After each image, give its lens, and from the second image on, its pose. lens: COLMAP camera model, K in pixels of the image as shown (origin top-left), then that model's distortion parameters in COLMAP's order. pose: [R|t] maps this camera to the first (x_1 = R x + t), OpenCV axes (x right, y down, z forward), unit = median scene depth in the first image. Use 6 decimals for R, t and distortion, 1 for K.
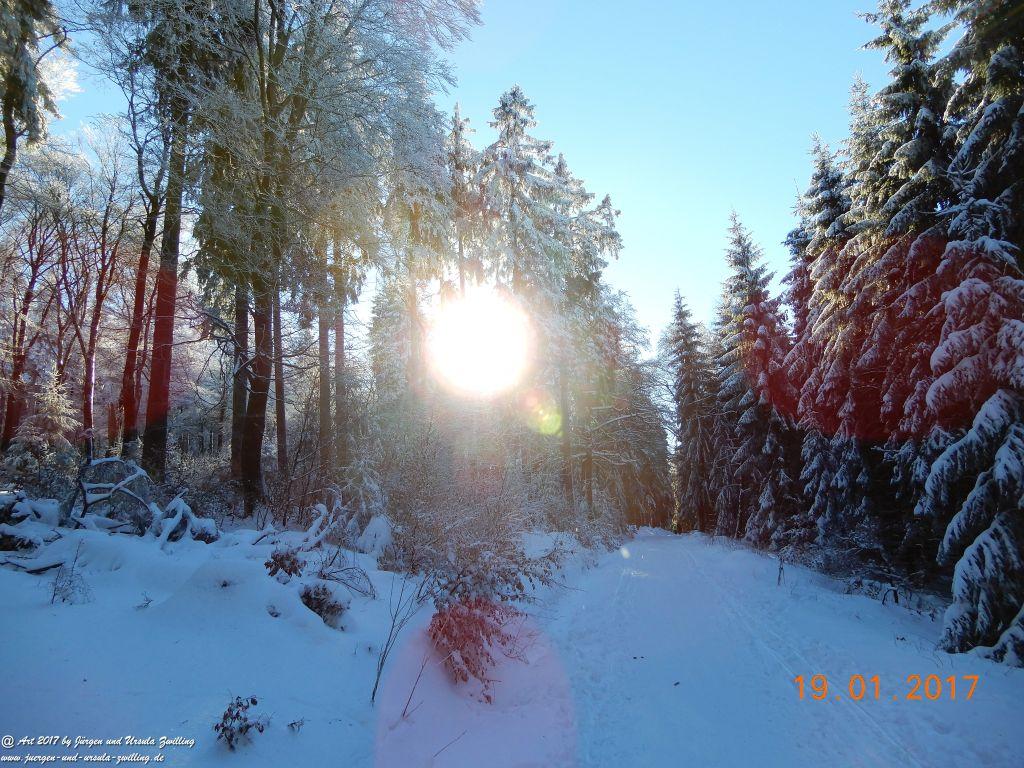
lens RADIAL K [[721.0, 0, 512.0], [0, 721.0, 384.0], [0, 0, 1]] dist [-0.000722, 0.001865]
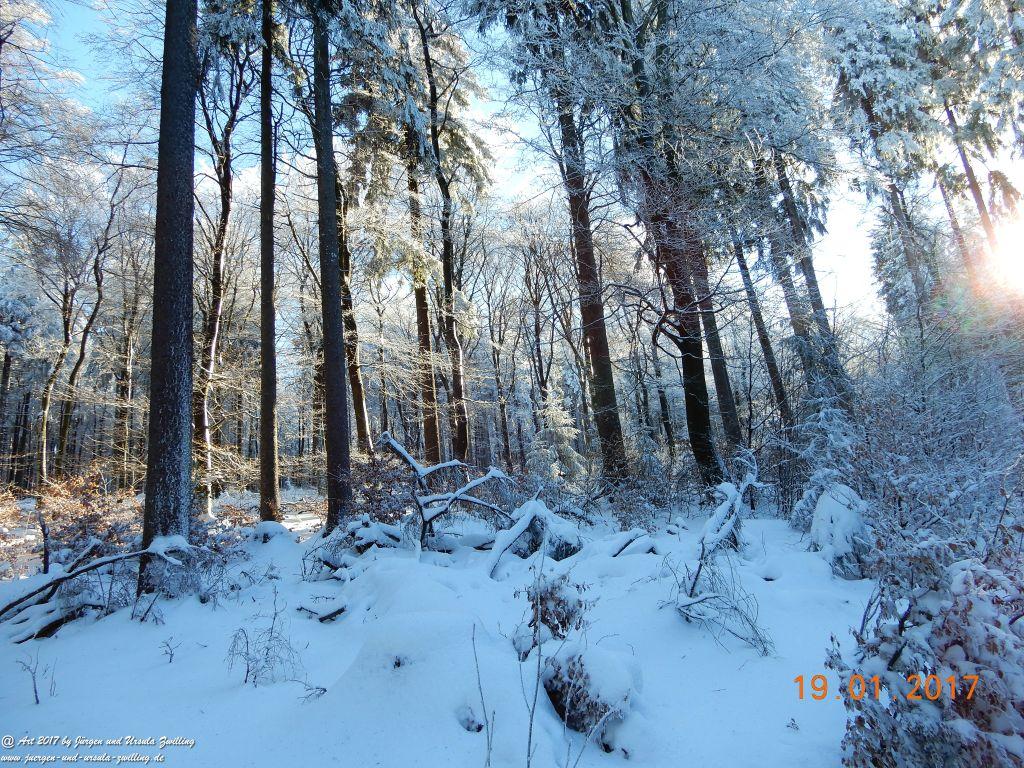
lens RADIAL K [[721.0, 0, 512.0], [0, 721.0, 384.0], [0, 0, 1]] dist [-0.000722, 0.001865]
pose [[0.740294, -0.215366, -0.636853, 0.012176], [0.233502, 0.970694, -0.056833, 0.023491], [0.630429, -0.106634, 0.768888, 0.125241]]
